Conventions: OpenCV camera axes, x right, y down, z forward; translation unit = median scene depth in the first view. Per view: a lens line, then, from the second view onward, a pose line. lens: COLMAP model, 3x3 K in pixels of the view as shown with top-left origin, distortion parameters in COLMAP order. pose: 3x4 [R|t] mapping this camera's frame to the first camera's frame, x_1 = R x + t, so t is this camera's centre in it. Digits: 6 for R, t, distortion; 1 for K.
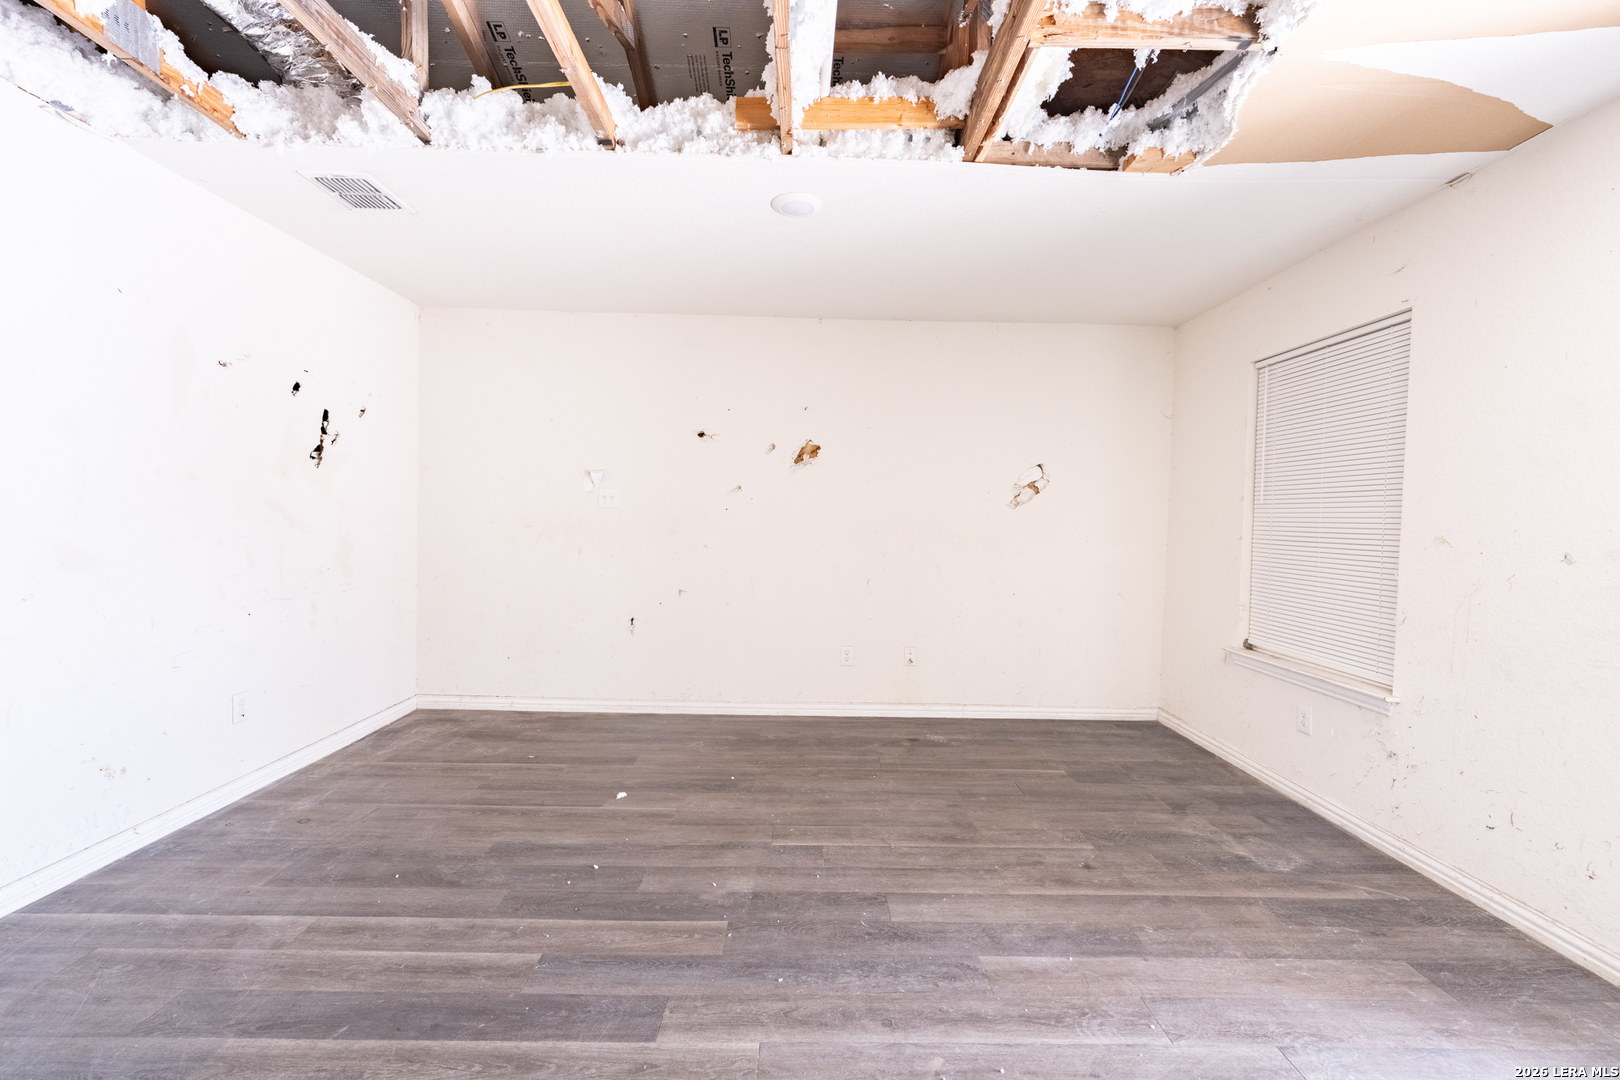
lens RADIAL K [[647.9, 0, 806.4], [0, 647.9, 542.6], [0, 0, 1]] dist [0.000306, -0.000542]
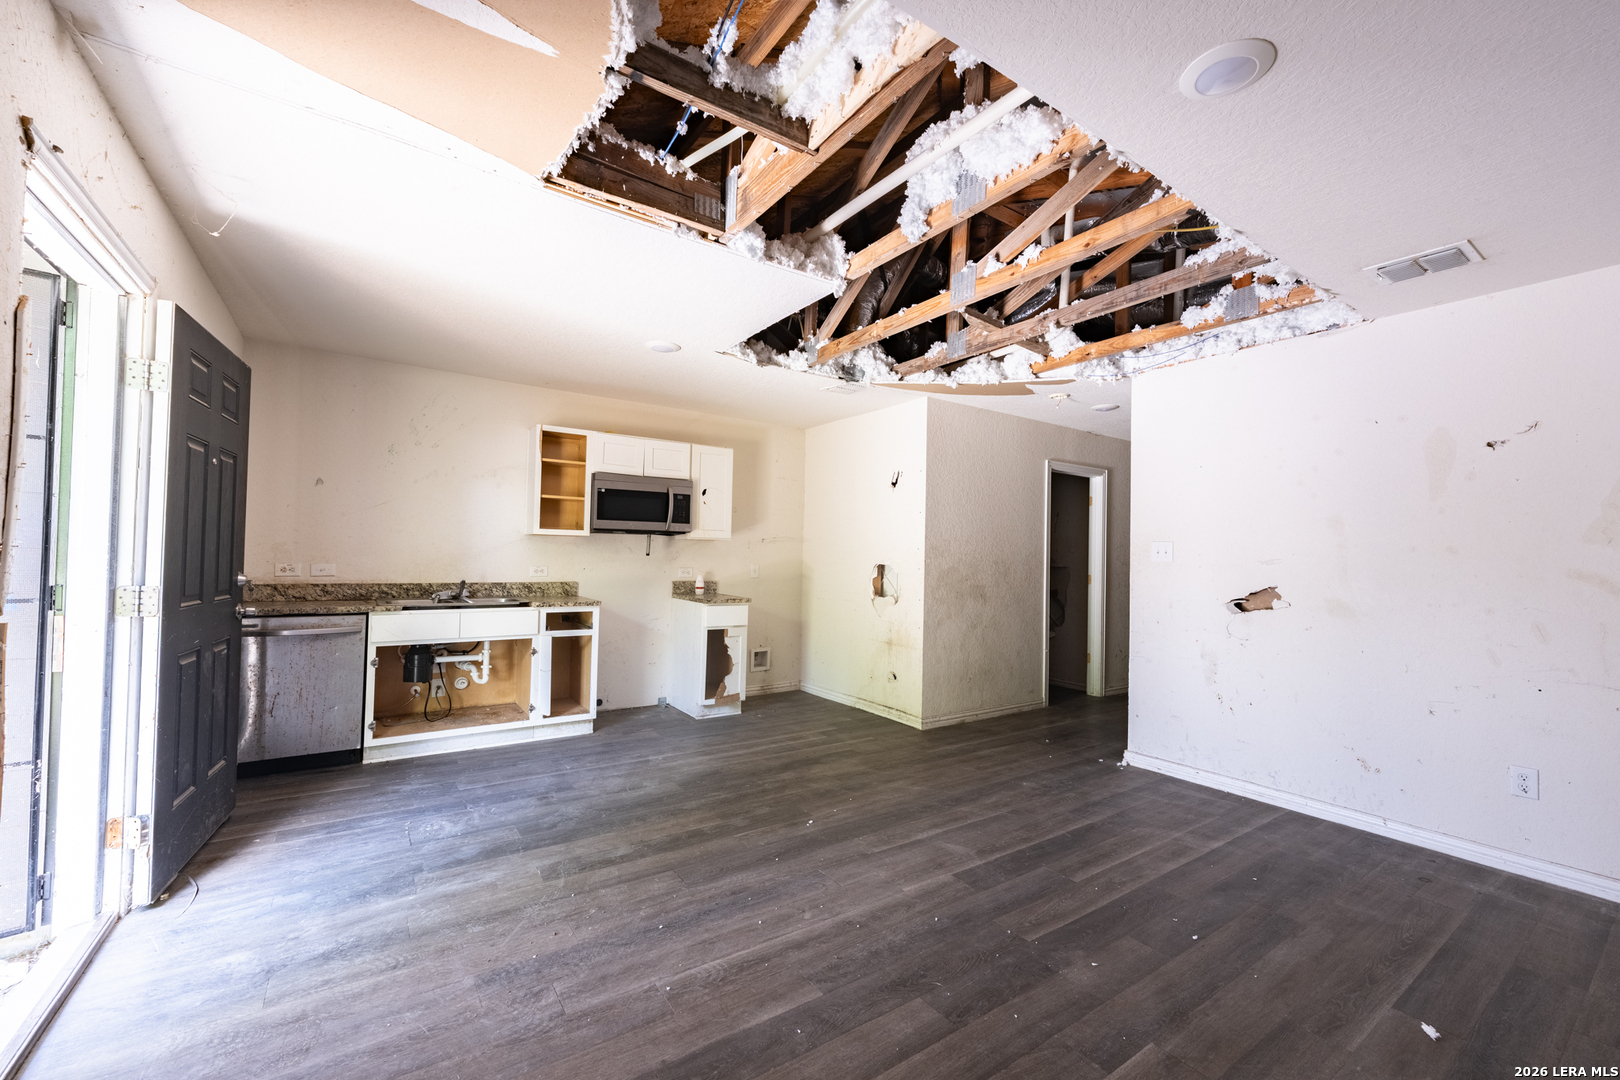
lens RADIAL K [[647.9, 0, 815.3], [0, 647.9, 531.9], [0, 0, 1]] dist [0.000306, -0.000542]
pose [[-0.821403, -0.063795, -0.566770, 0.895136], [-0.063850, 0.997764, -0.019771, -0.053798], [0.566764, 0.019949, -0.823639, 1.818491]]
